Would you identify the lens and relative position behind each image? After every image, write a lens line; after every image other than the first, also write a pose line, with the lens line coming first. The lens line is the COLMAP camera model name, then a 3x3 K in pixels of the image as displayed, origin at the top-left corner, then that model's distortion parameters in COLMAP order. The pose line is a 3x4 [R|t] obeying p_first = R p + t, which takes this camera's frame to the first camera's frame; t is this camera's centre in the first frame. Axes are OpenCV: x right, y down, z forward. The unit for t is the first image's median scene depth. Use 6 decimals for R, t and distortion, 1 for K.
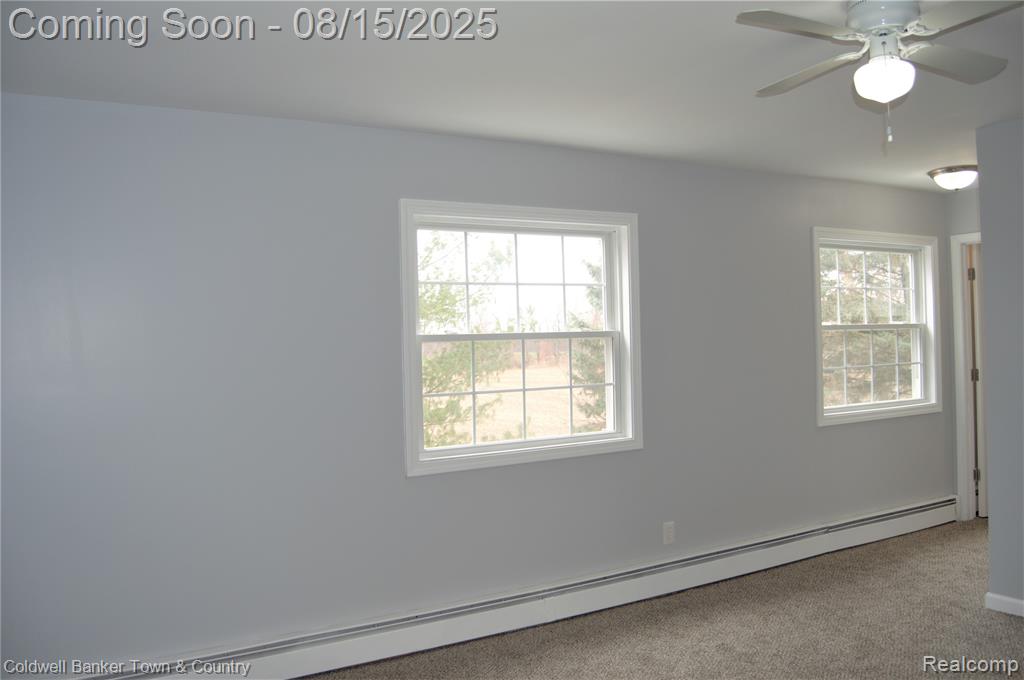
lens RADIAL K [[814.3, 0, 512.0], [0, 814.3, 340.0], [0, 0, 1]] dist [-0.090895, 0.038355]
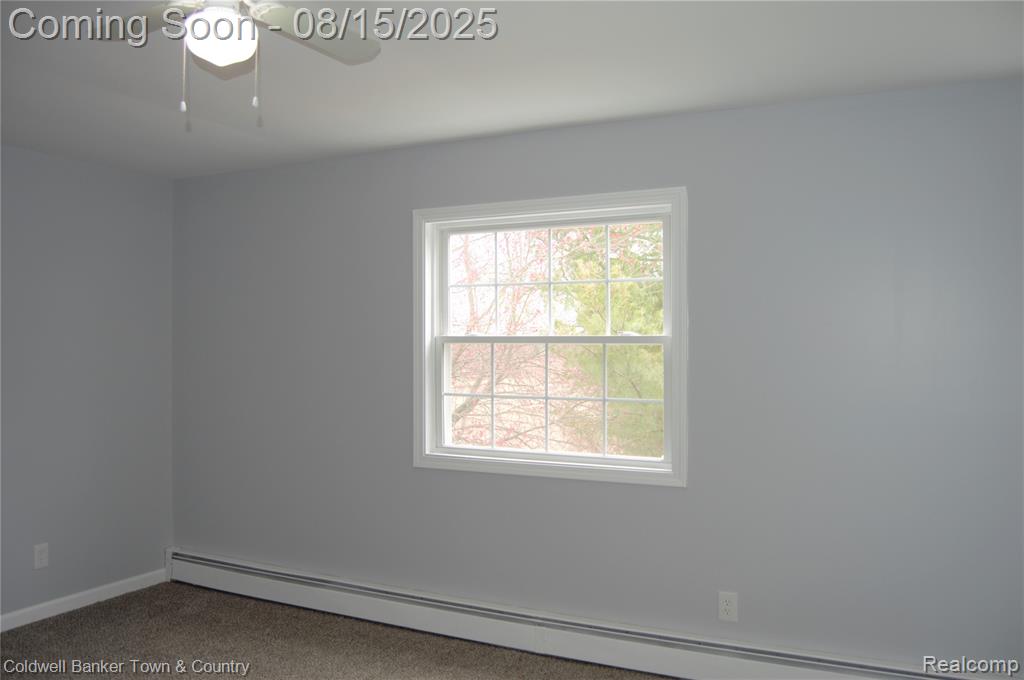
lens RADIAL K [[814.3, 0, 512.0], [0, 814.3, 340.0], [0, 0, 1]] dist [-0.090895, 0.038355]
pose [[0.560519, 0.030630, -0.827575, 0.774791], [-0.017626, 0.999531, 0.025056, -0.027147], [0.827954, 0.000543, 0.560795, 0.464640]]
